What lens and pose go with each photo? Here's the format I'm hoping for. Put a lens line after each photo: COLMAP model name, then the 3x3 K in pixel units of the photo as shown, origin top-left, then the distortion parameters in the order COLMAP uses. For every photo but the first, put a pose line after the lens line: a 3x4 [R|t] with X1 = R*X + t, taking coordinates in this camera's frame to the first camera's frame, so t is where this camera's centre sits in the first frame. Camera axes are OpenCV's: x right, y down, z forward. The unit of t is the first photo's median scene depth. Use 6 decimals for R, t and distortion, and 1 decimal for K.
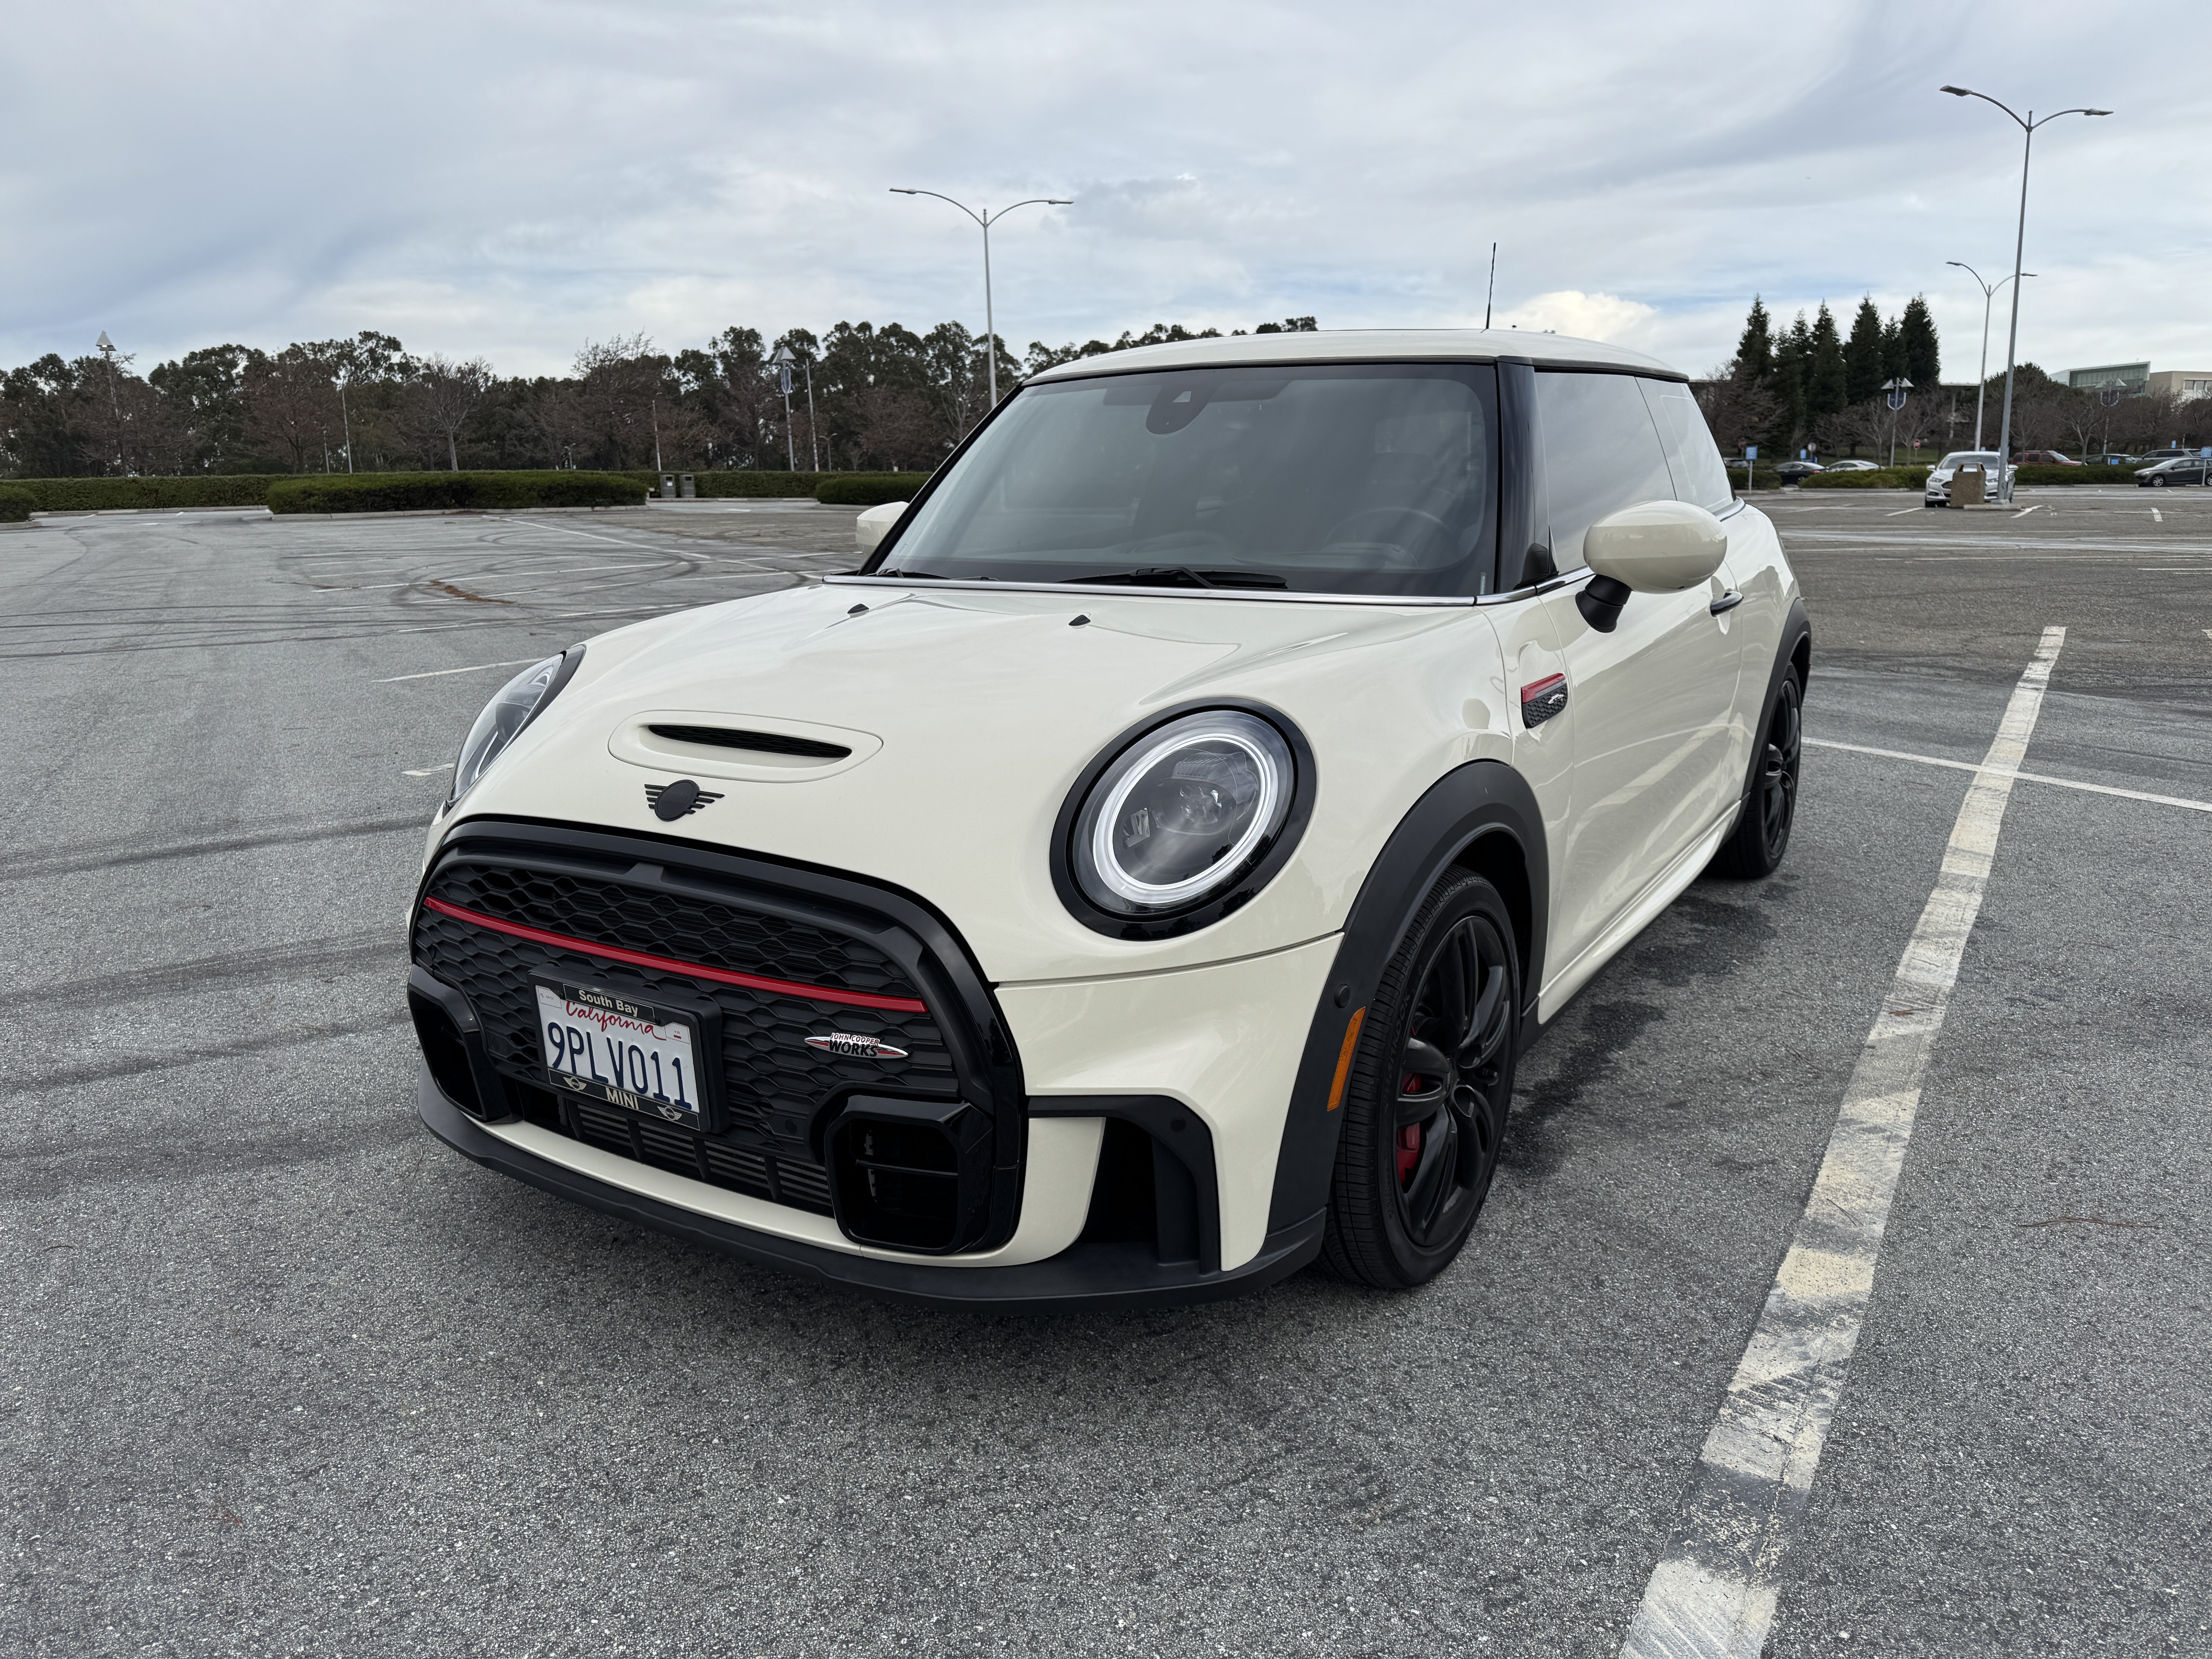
lens RADIAL K [[1566.0, 0, 1106.0], [0, 1566.0, 829.5], [0, 0, 1]] dist [0.075534, -0.089139]
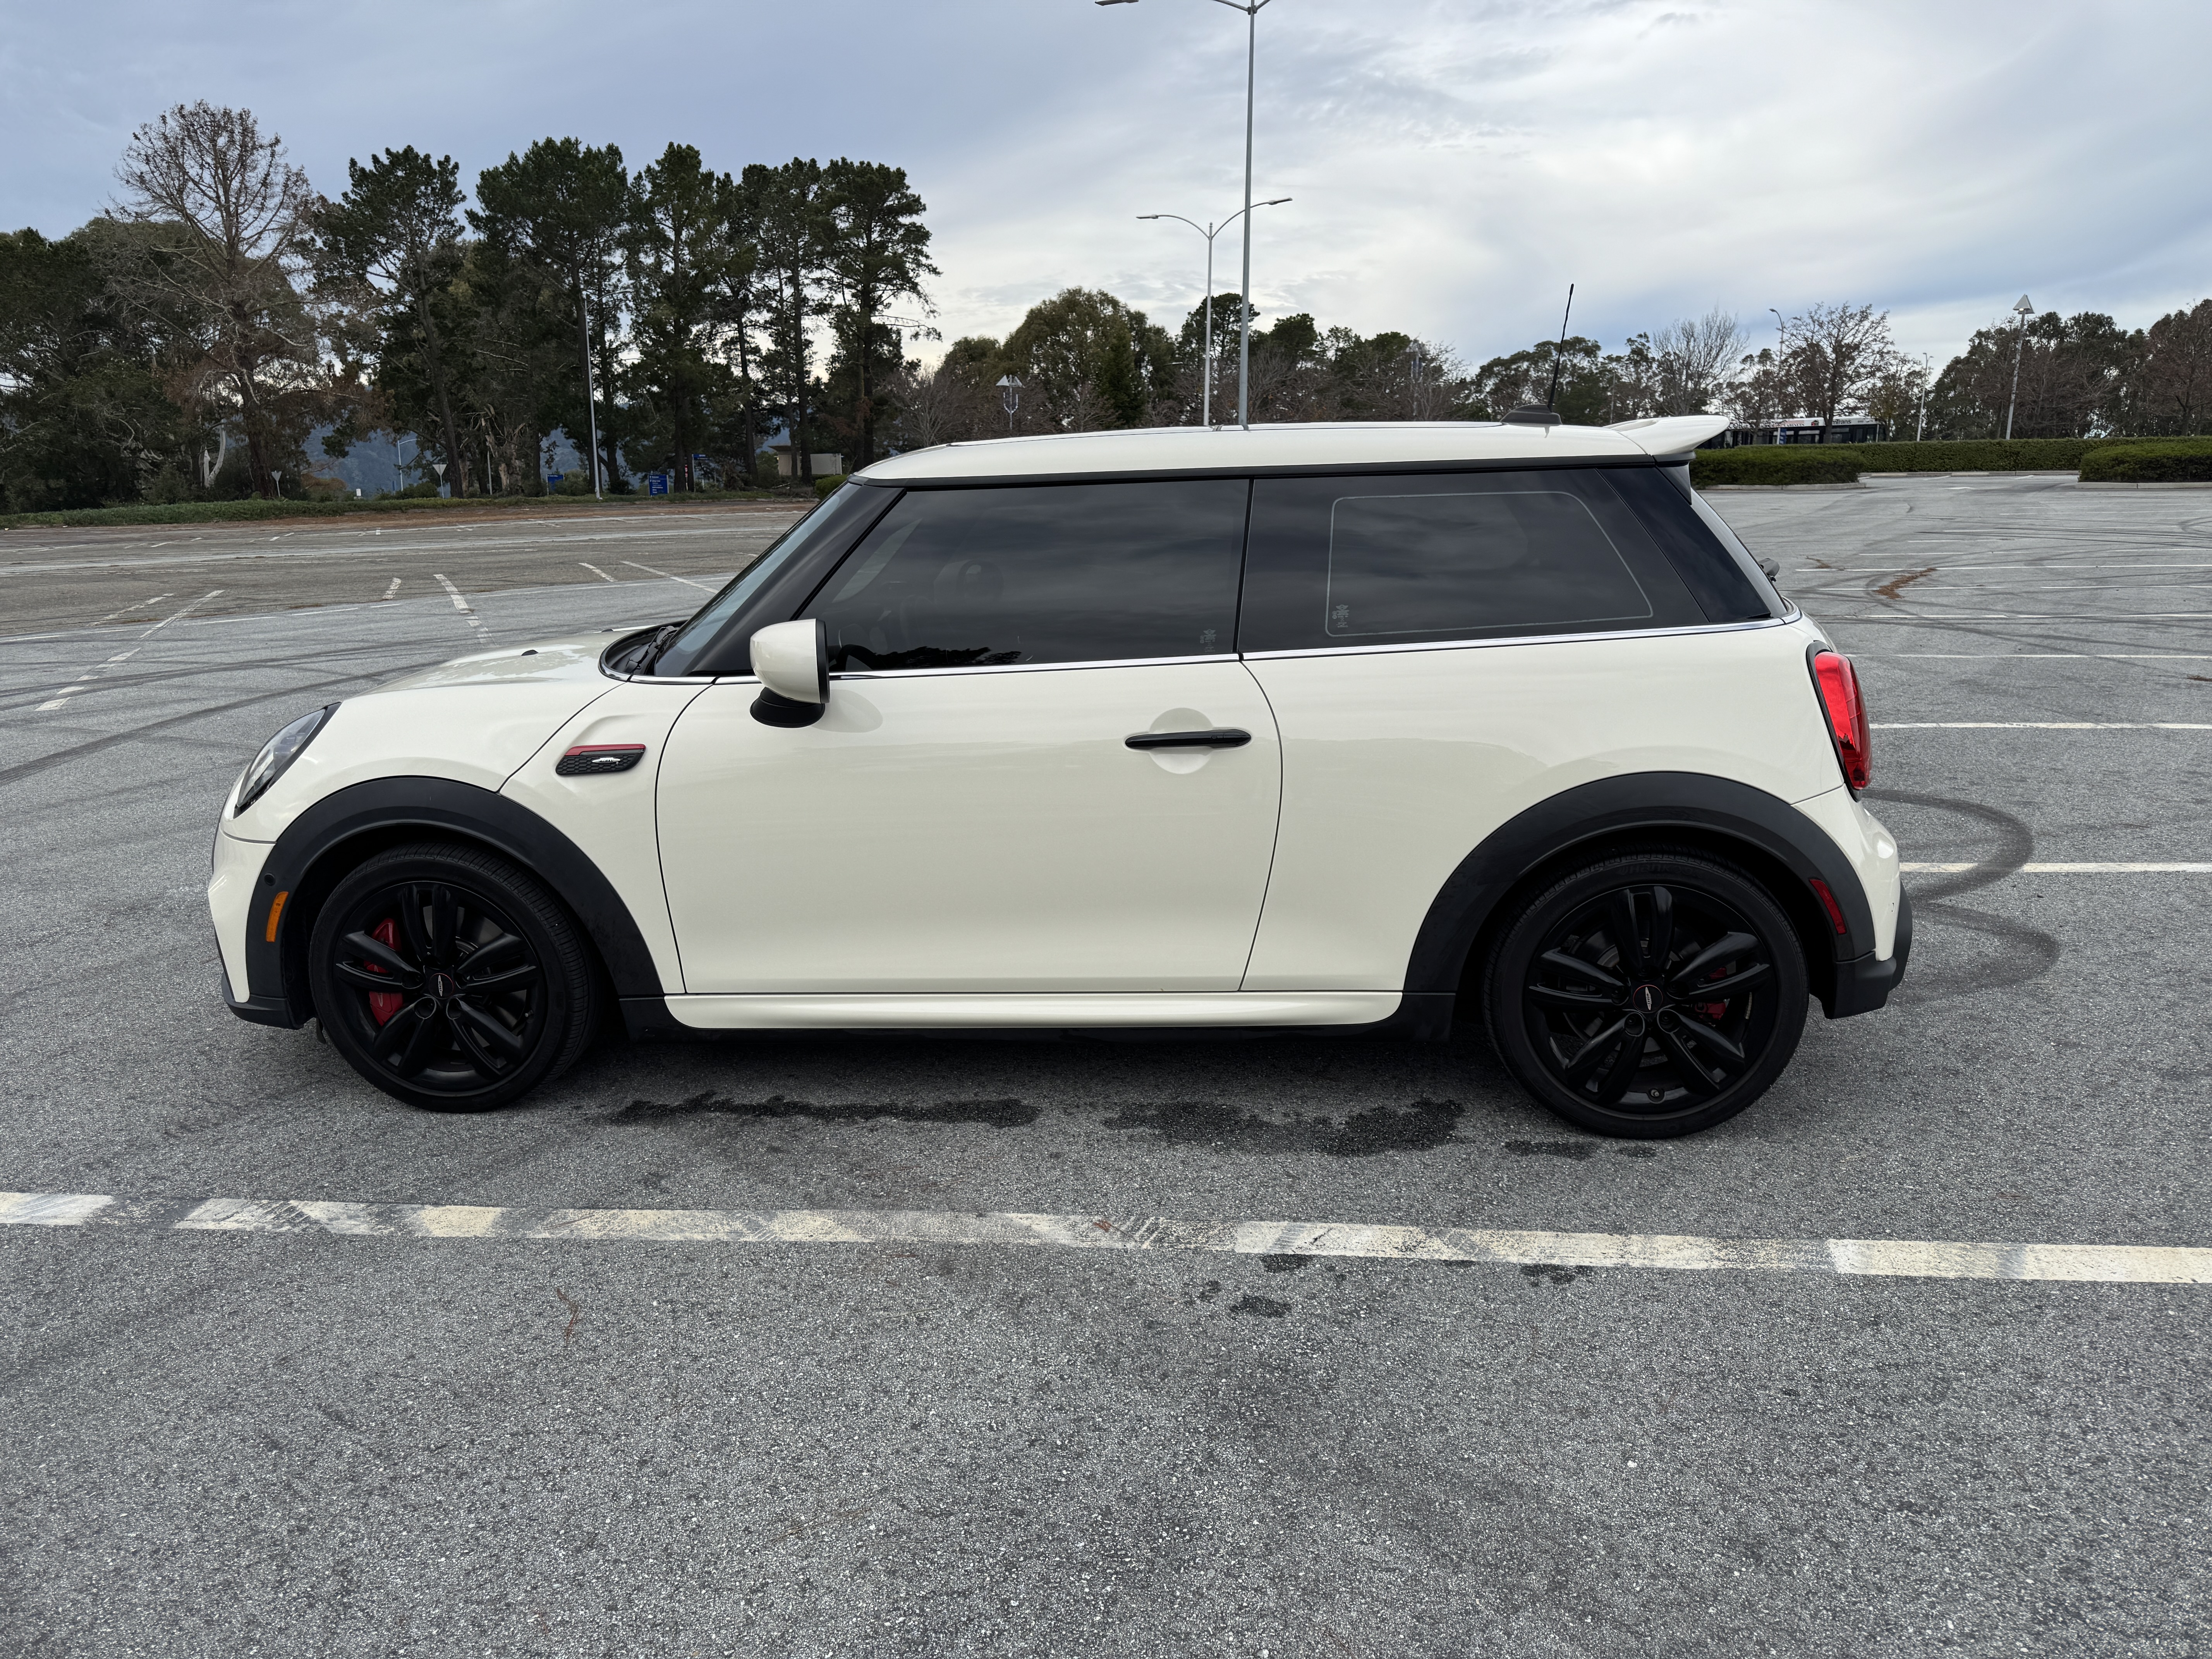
lens RADIAL K [[1603.2, 0, 1106.0], [0, 1603.2, 829.5], [0, 0, 1]] dist [0.001095, 0.002830]
pose [[0.436243, 0.219326, -0.872690, 1.981315], [-0.195582, 0.969765, 0.145955, -0.366083], [0.878317, 0.107010, 0.465949, 0.925829]]
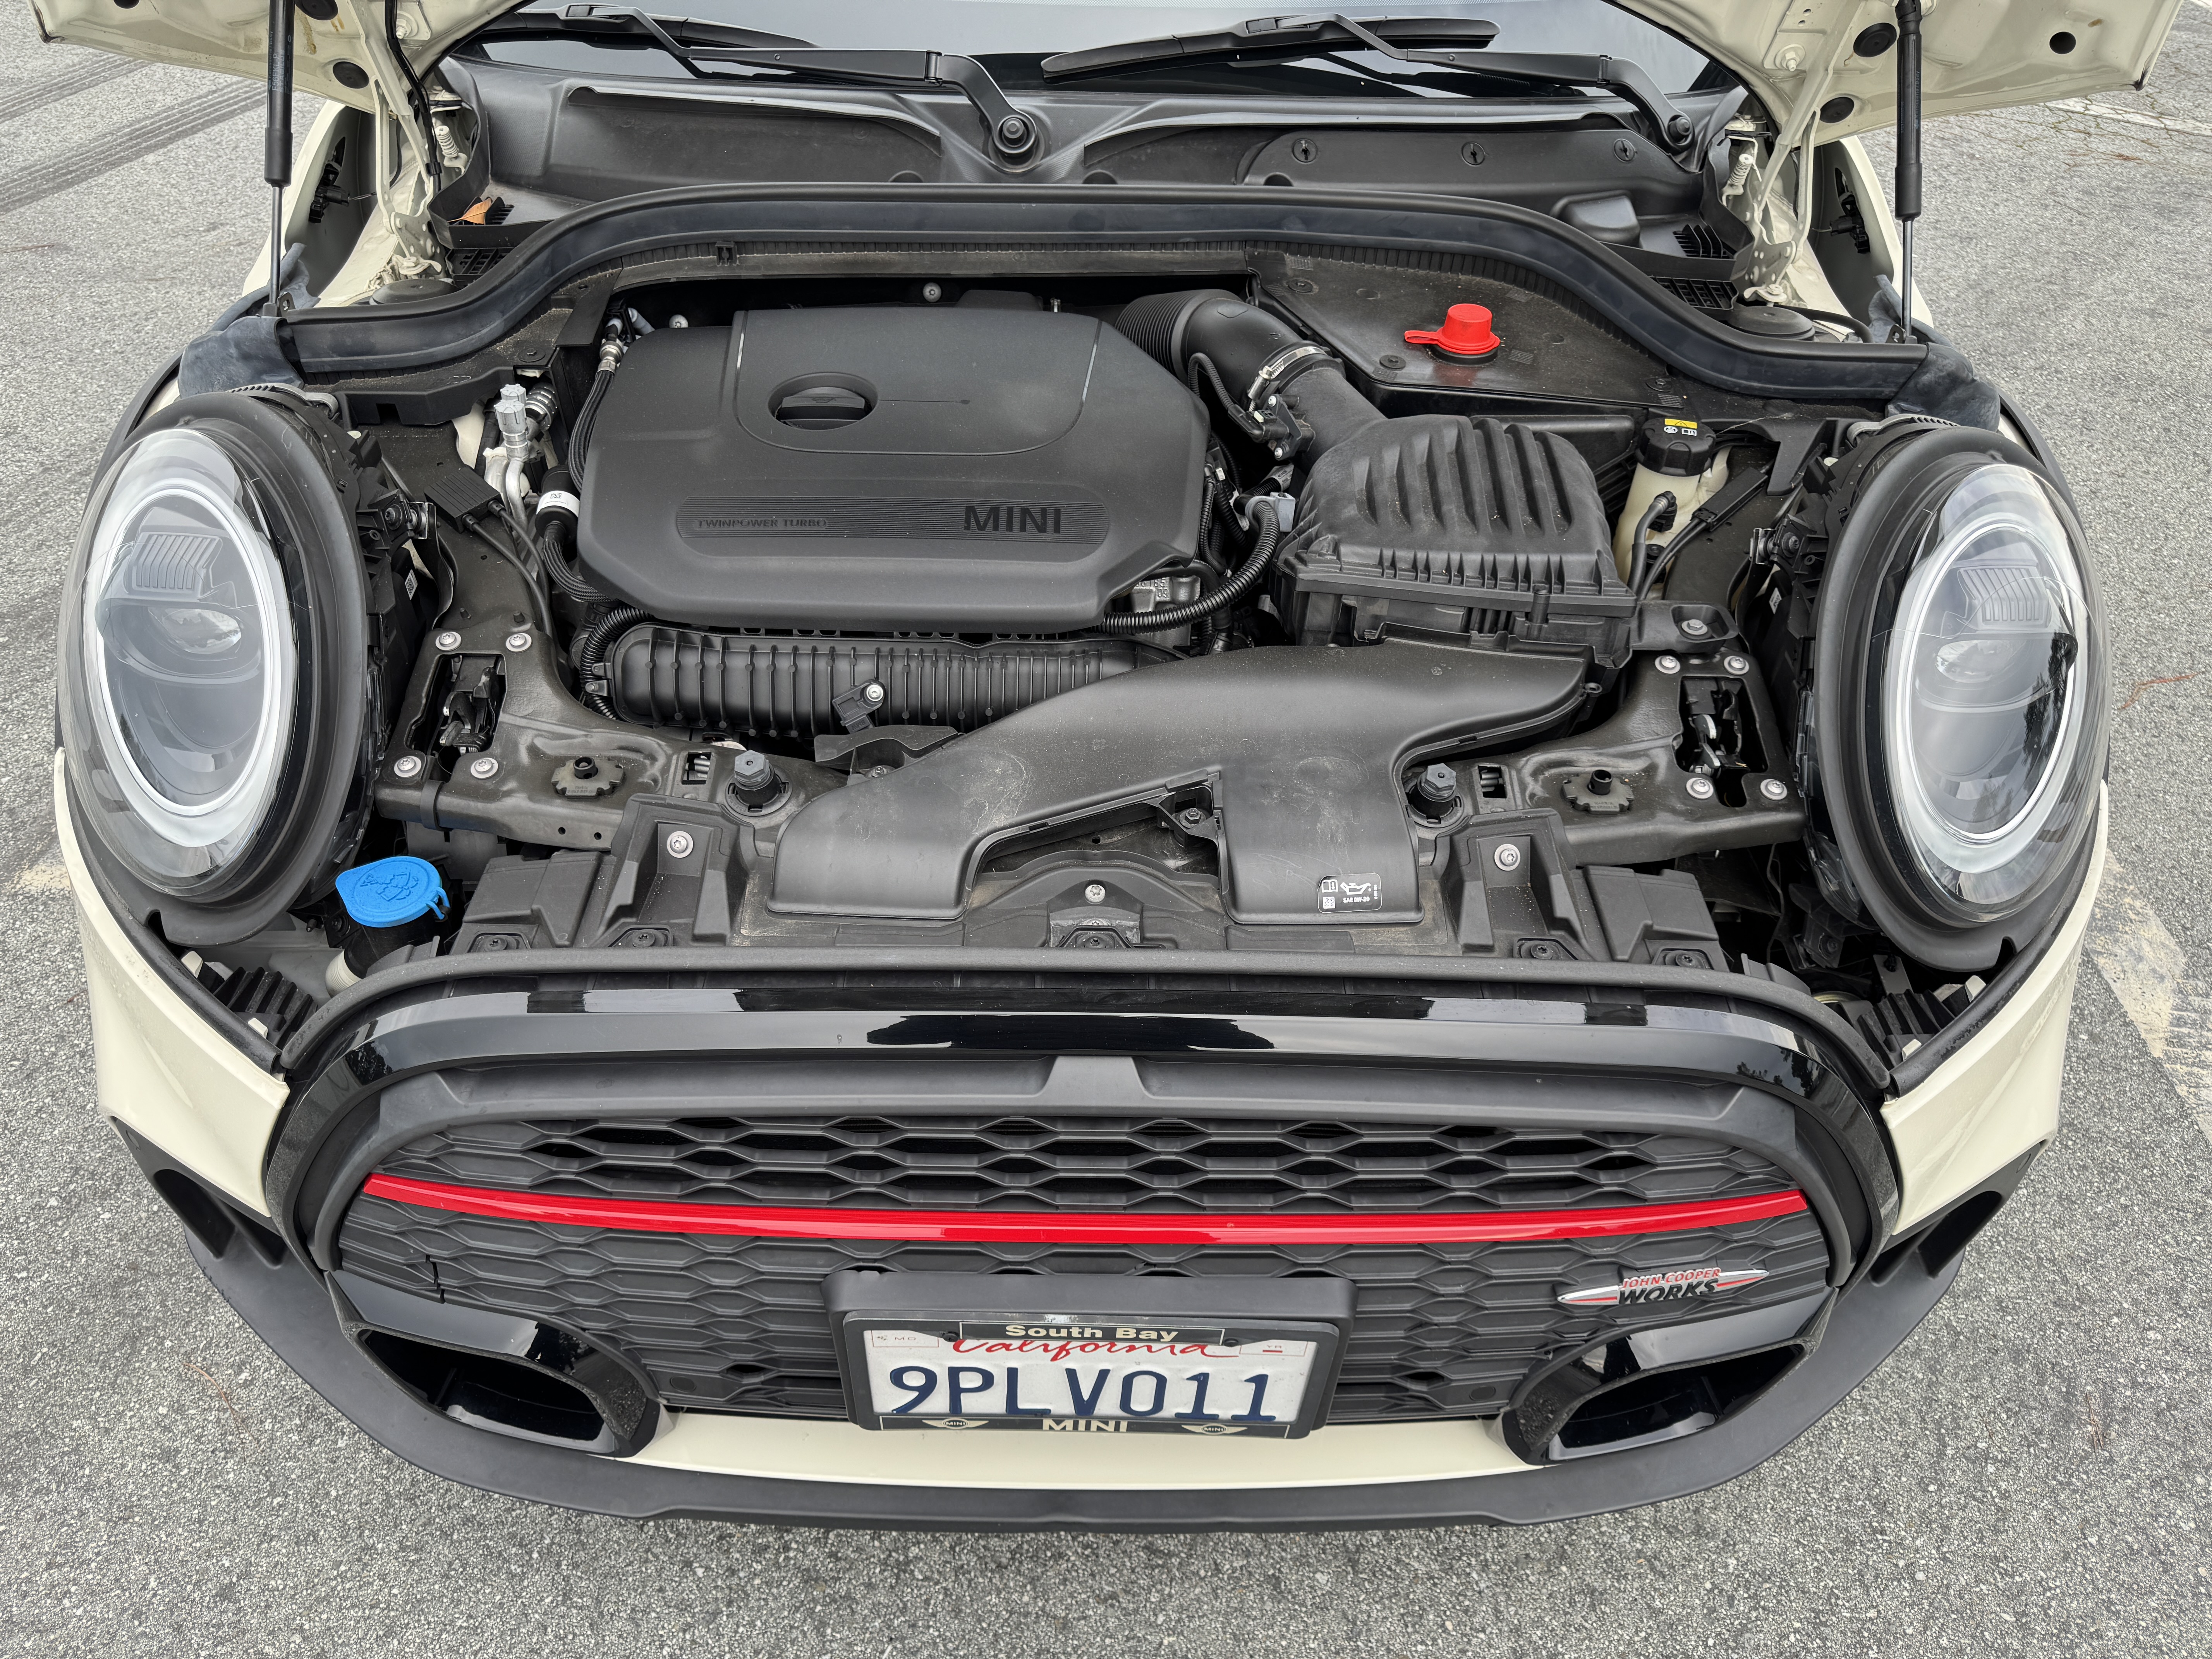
lens RADIAL K [[1573.1, 0, 1106.0], [0, 1573.1, 829.5], [0, 0, 1]] dist [0.005768, -0.006164]
pose [[0.841673, -0.331238, 0.426460, -0.464694], [0.087567, 0.863030, 0.497505, -0.267873], [-0.532840, -0.381393, 0.755394, 0.679614]]
